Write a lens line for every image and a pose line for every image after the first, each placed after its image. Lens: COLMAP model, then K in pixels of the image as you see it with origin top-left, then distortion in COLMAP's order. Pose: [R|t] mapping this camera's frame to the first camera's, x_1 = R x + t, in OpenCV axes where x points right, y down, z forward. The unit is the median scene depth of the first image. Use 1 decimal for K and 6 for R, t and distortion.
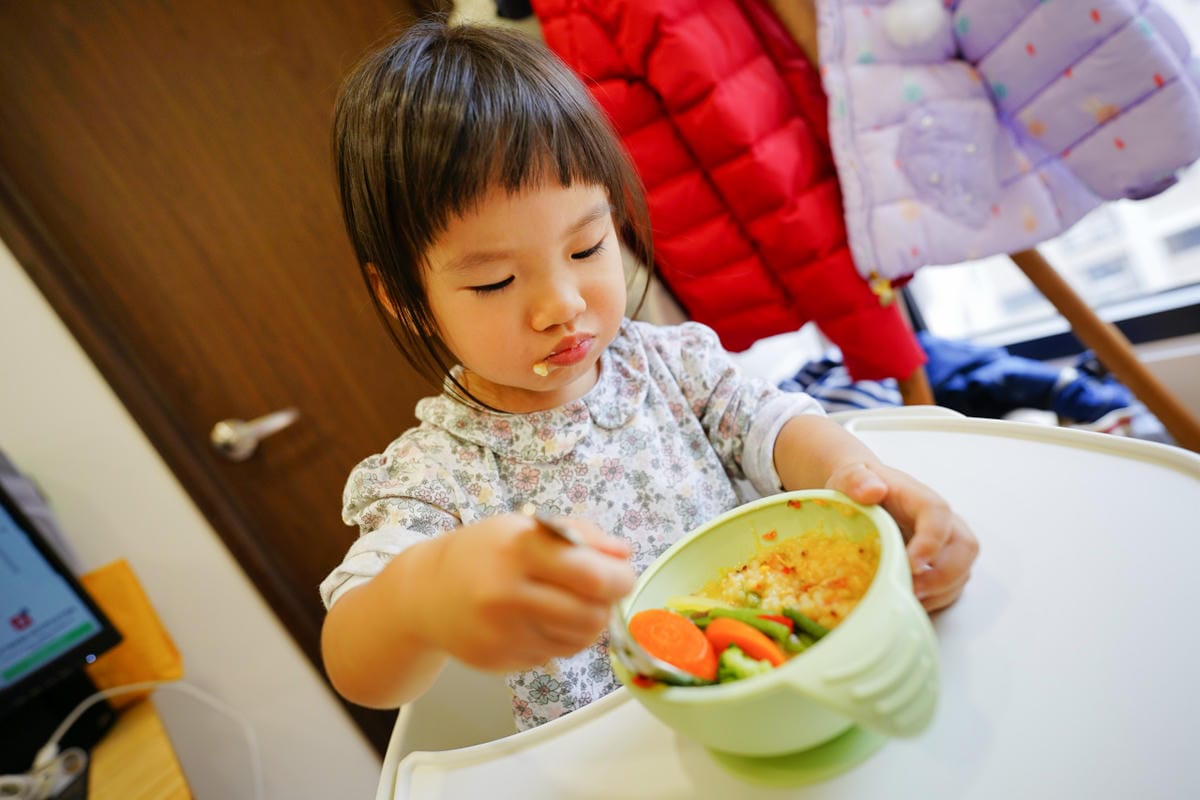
lens RADIAL K [[672.3, 0, 600.2], [0, 672.3, 405.2], [0, 0, 1]] dist [-0.017935, 0.011414]
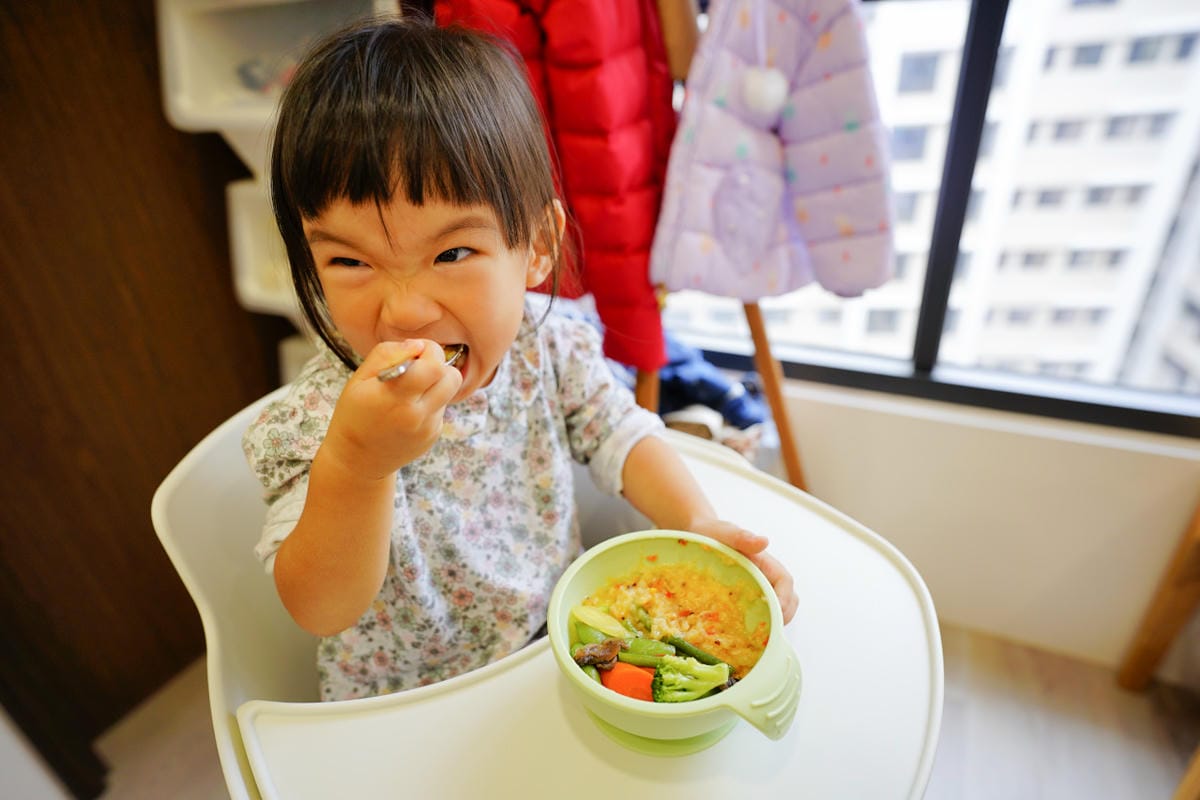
lens RADIAL K [[672.3, 0, 601.8], [0, 672.3, 402.0], [0, 0, 1]] dist [-0.017935, 0.011414]
pose [[0.829451, 0.213088, 0.516338, -0.392124], [-0.298000, 0.950649, 0.086387, -0.122513], [-0.472448, -0.225523, 0.852017, 0.031500]]
